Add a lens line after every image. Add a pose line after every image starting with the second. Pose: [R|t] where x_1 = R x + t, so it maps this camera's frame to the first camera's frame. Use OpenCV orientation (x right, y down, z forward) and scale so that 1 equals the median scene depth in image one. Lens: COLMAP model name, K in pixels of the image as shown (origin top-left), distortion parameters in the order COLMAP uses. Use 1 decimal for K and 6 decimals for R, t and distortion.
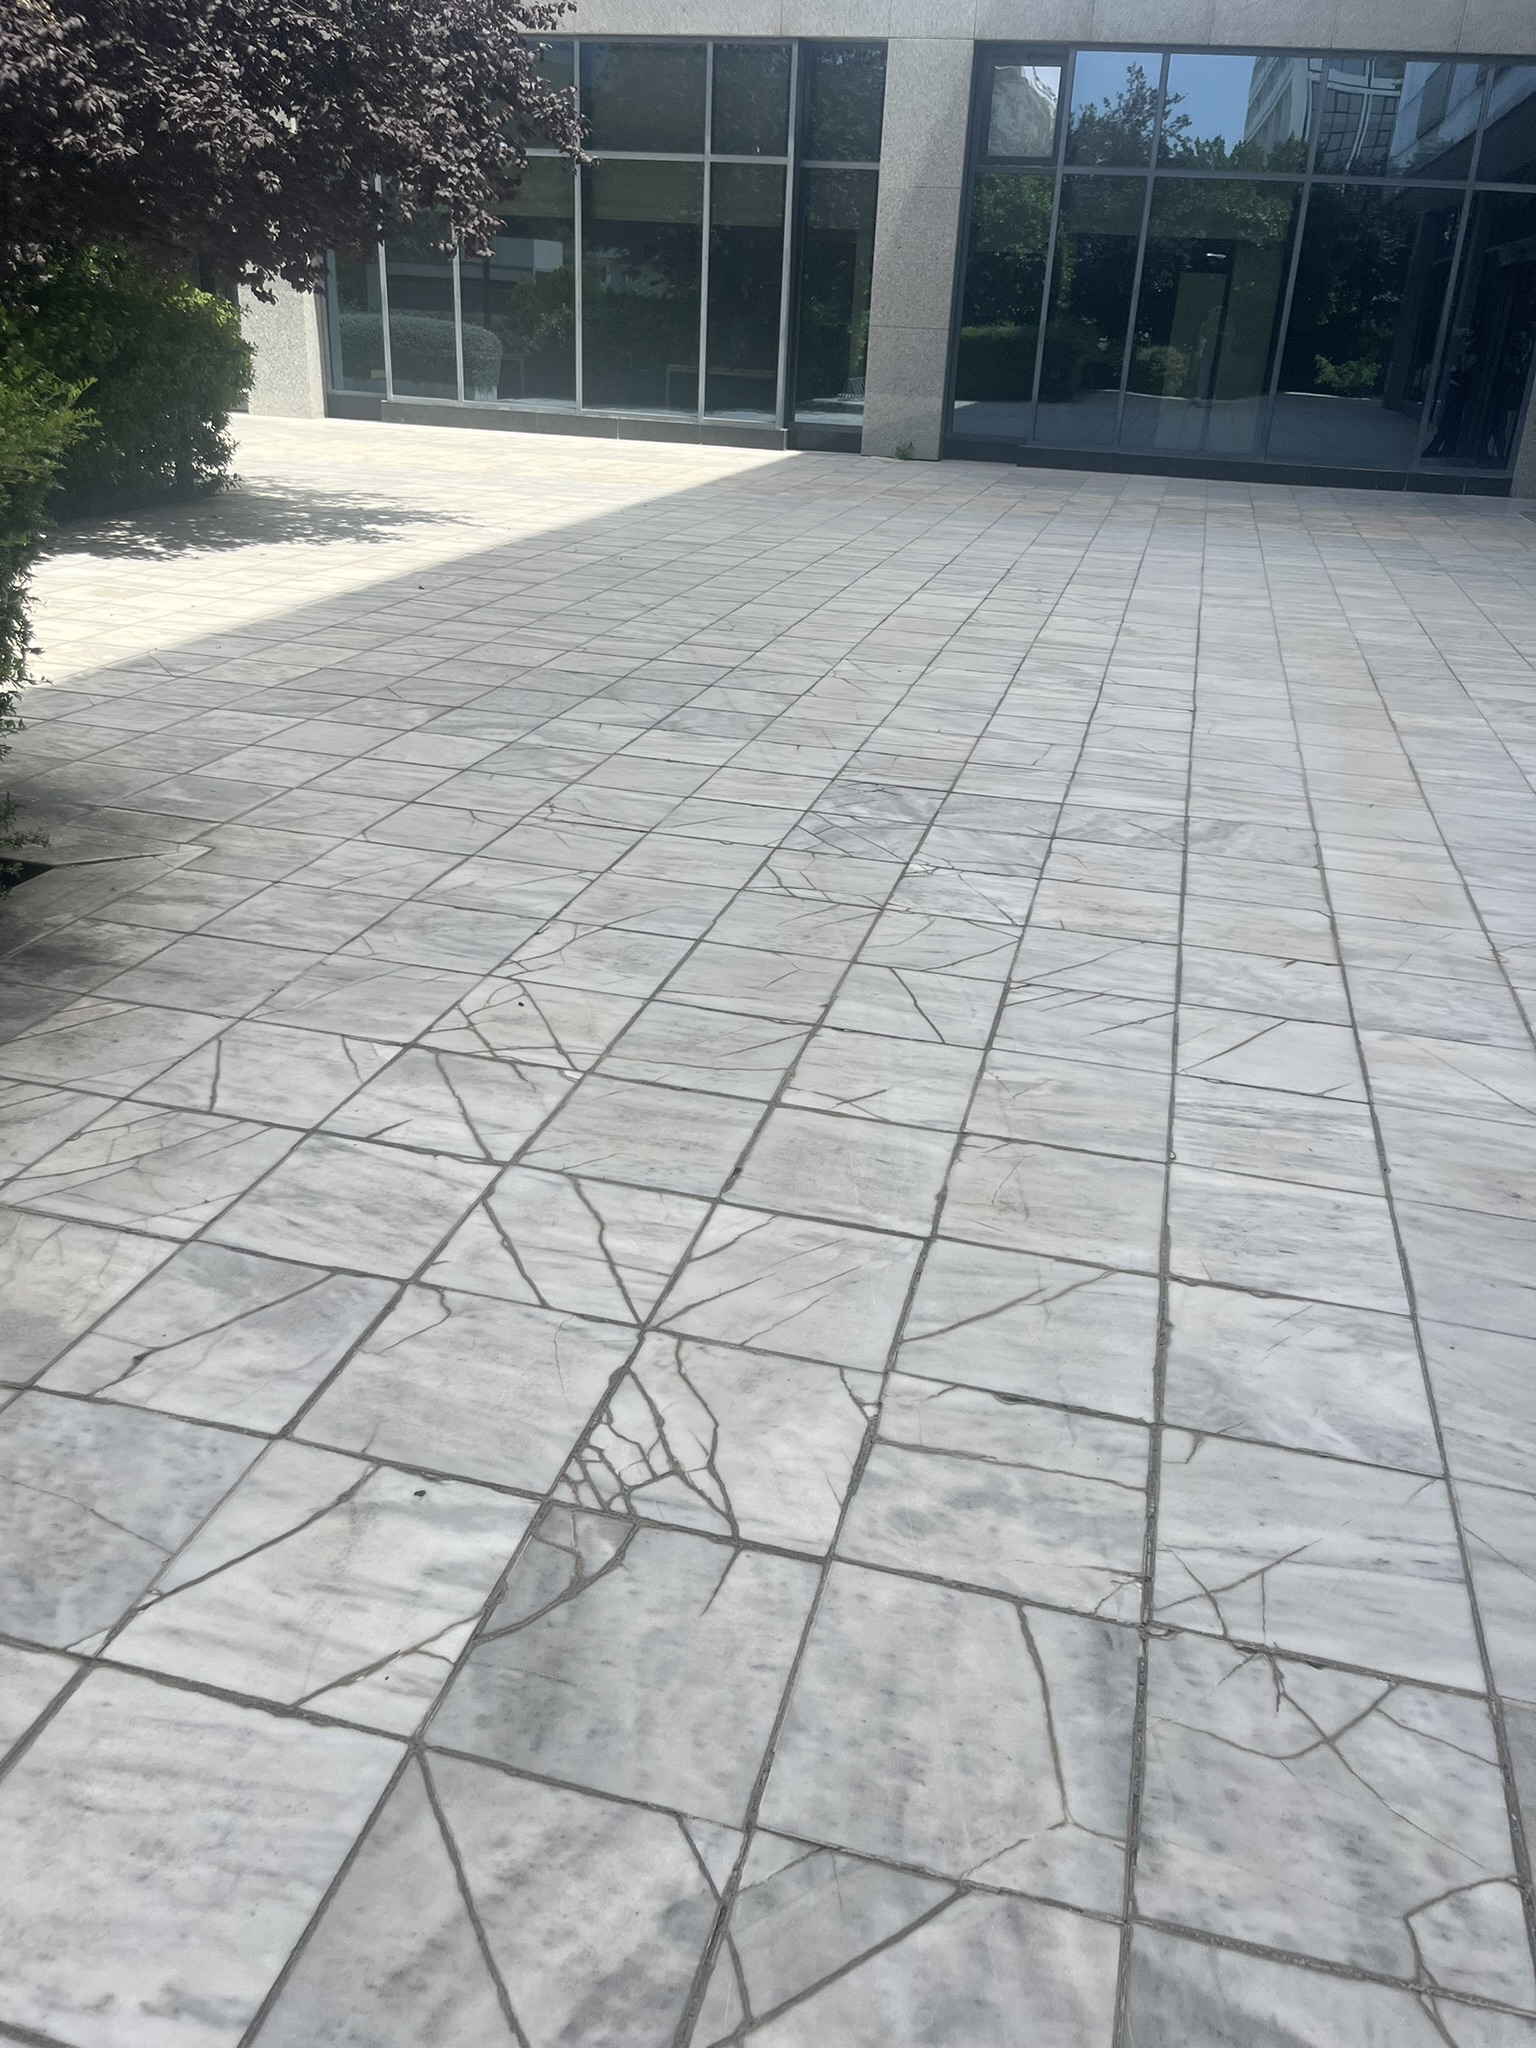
lens RADIAL K [[1568.8, 0, 766.4], [0, 1568.8, 1033.0], [0, 0, 1]] dist [0.060614, -0.065061]
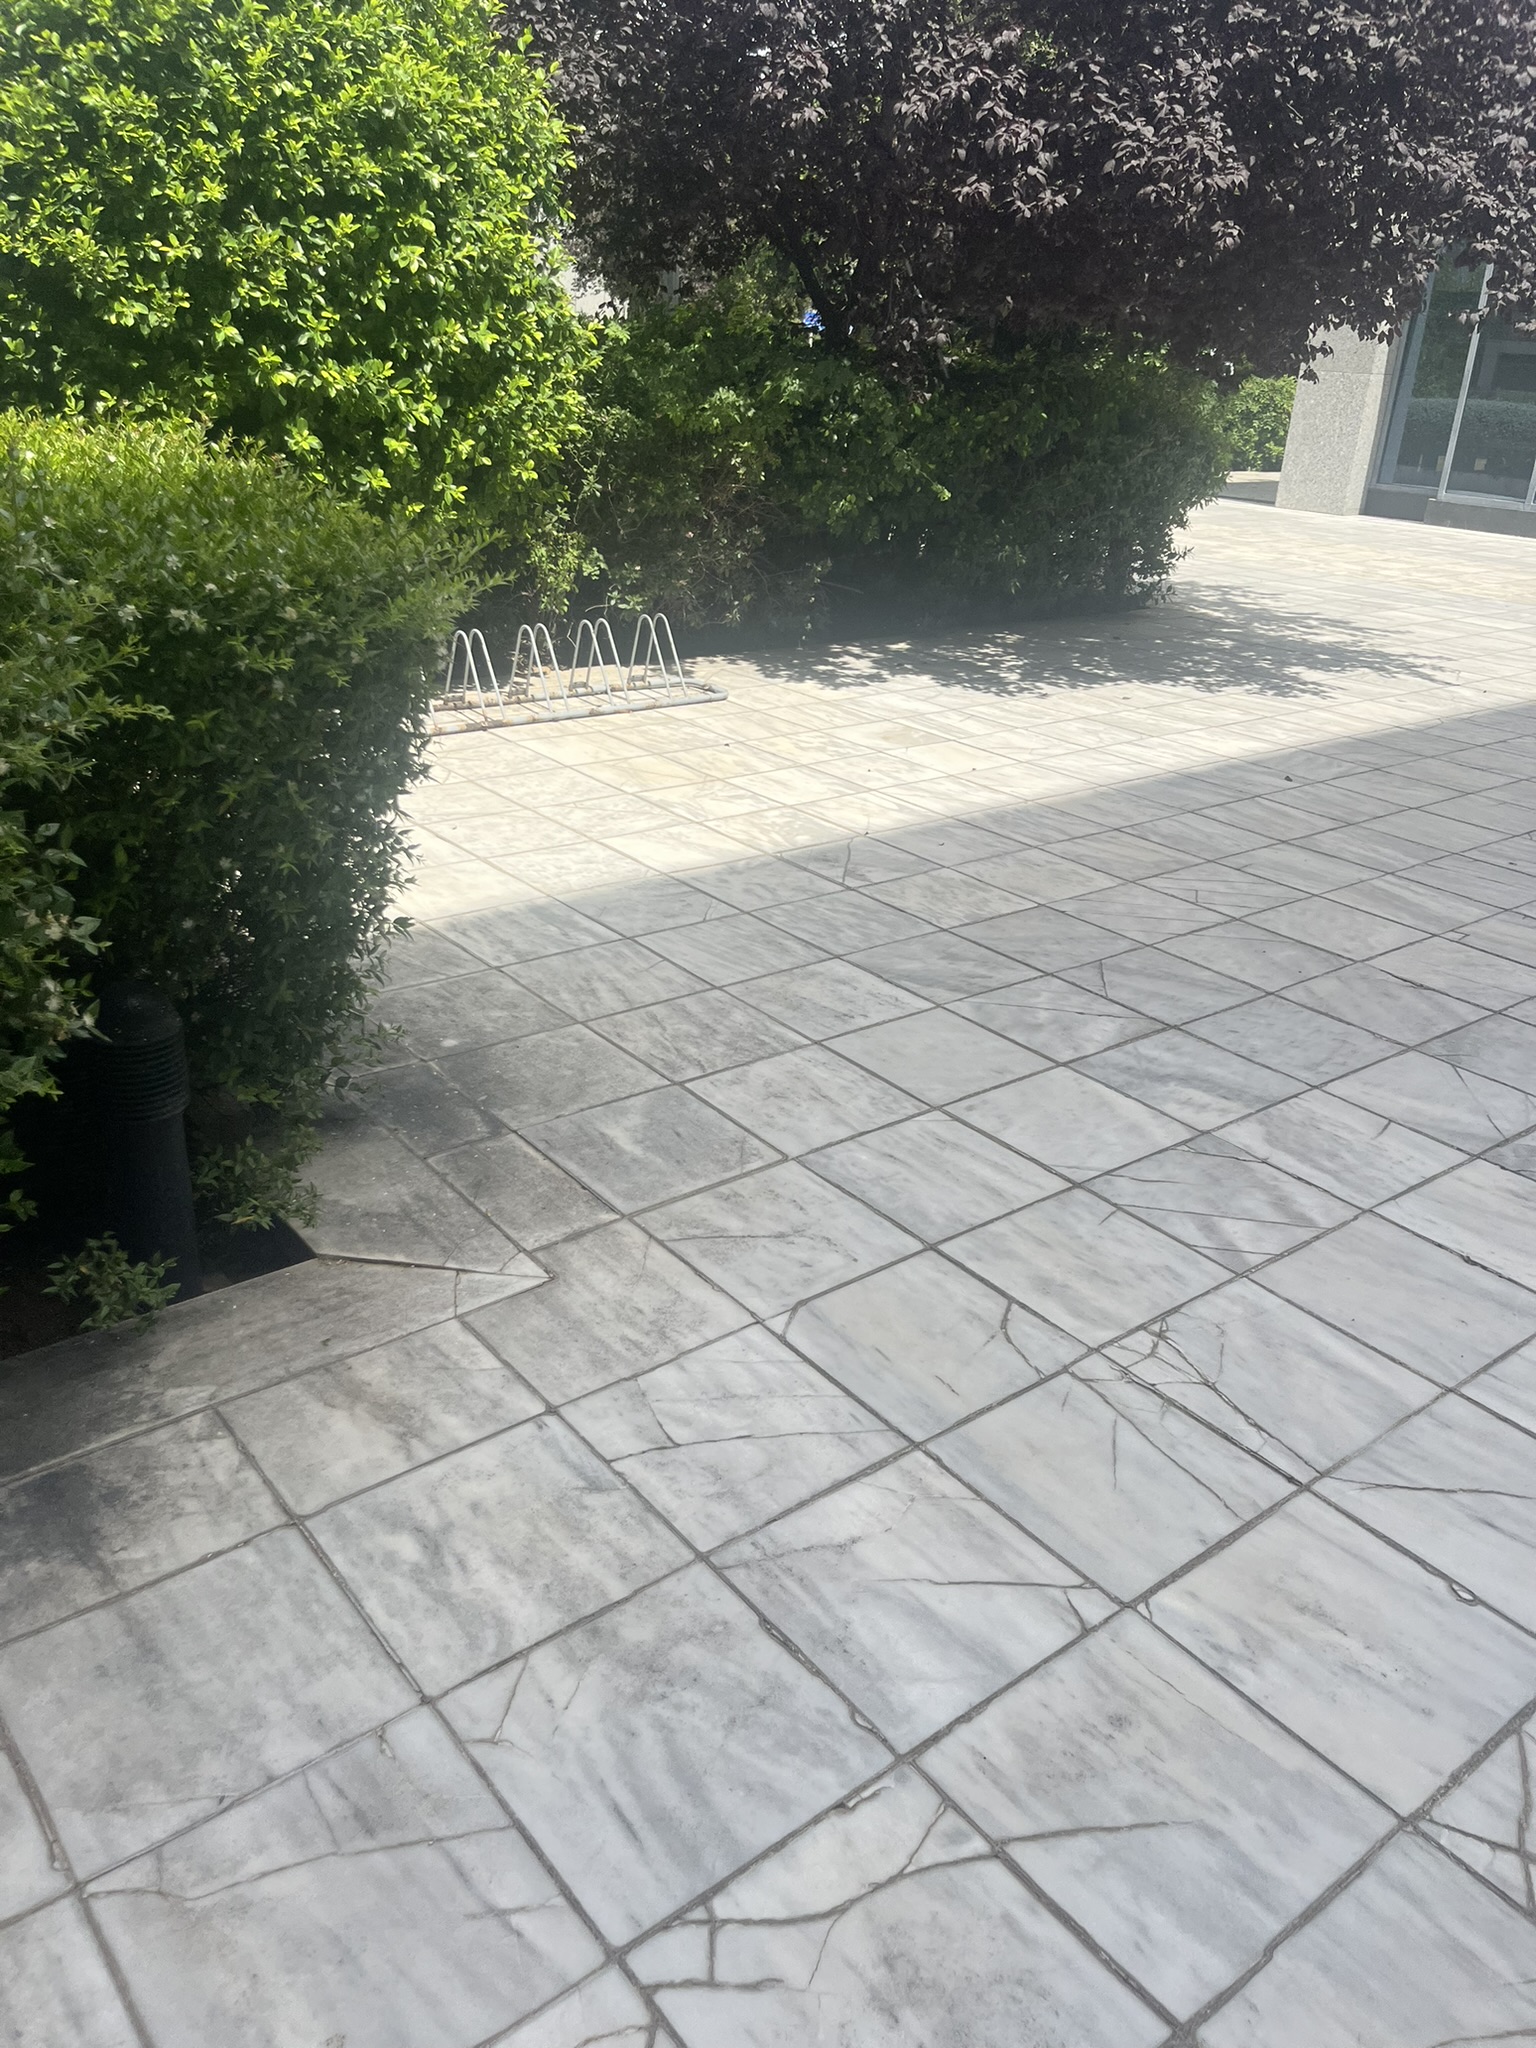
lens RADIAL K [[1568.8, 0, 766.0], [0, 1568.8, 1036.6], [0, 0, 1]] dist [0.060614, -0.065061]
pose [[0.803009, 0.247869, -0.541975, 0.016019], [-0.268438, 0.962363, 0.042405, -0.175398], [0.532088, 0.111435, 0.839324, 0.359017]]
